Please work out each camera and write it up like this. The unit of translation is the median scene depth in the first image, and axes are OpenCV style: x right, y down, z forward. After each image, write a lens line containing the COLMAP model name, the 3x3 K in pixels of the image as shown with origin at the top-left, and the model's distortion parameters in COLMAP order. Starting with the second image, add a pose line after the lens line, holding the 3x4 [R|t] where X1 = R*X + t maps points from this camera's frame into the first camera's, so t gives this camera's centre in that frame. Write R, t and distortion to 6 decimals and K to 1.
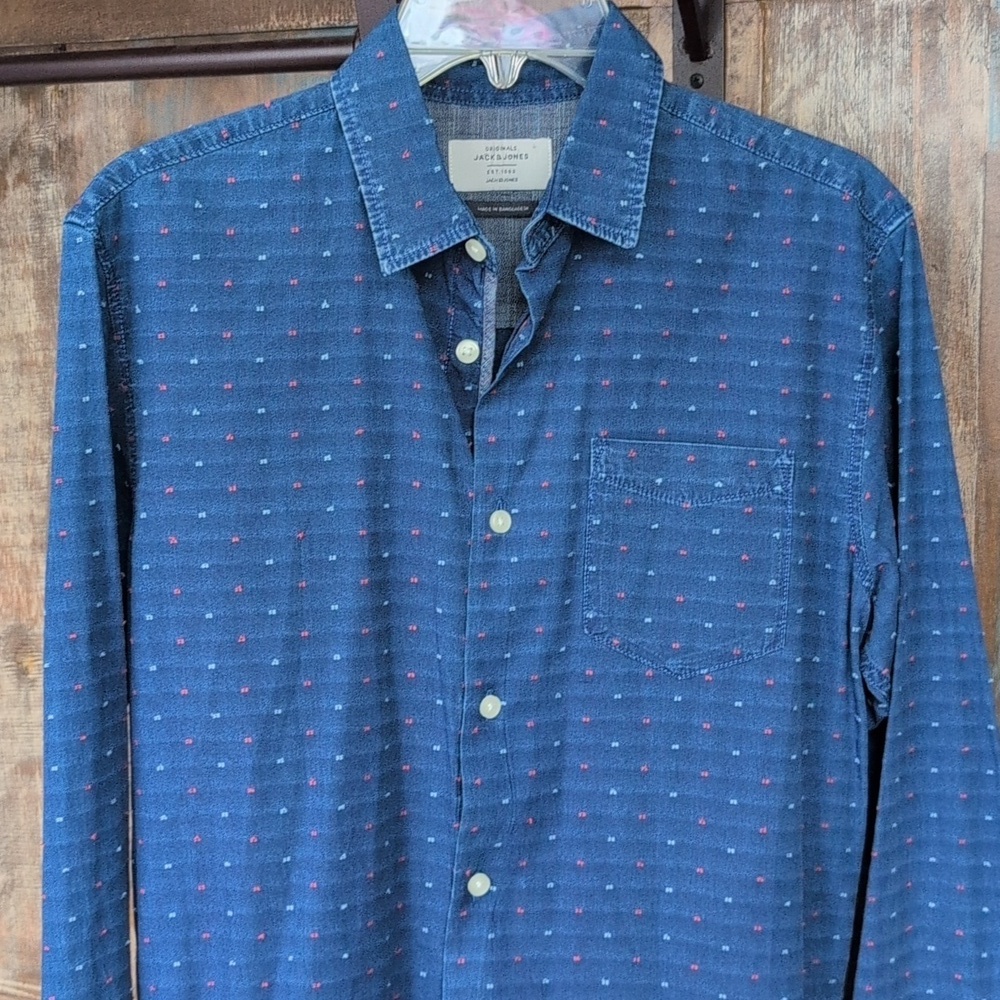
lens RADIAL K [[1586.9, 0, 501.4], [0, 1586.9, 543.3], [0, 0, 1]] dist [0.070483, -0.265673]
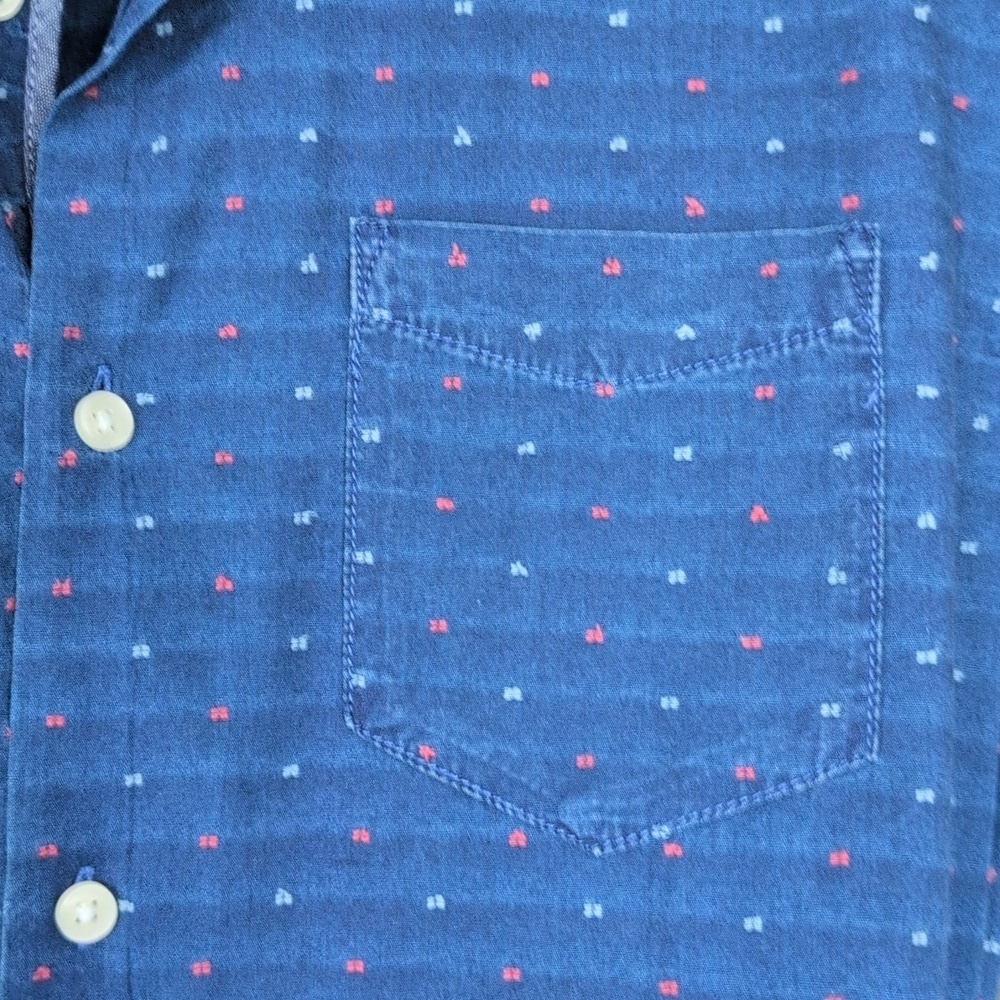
lens RADIAL K [[1586.9, 0, 501.4], [0, 1586.9, 543.3], [0, 0, 1]] dist [0.070483, -0.265673]
pose [[0.986447, -0.023556, -0.162379, 0.153083], [-0.011655, 0.977082, -0.212543, 0.094354], [0.163664, 0.211555, 0.963566, 0.631799]]
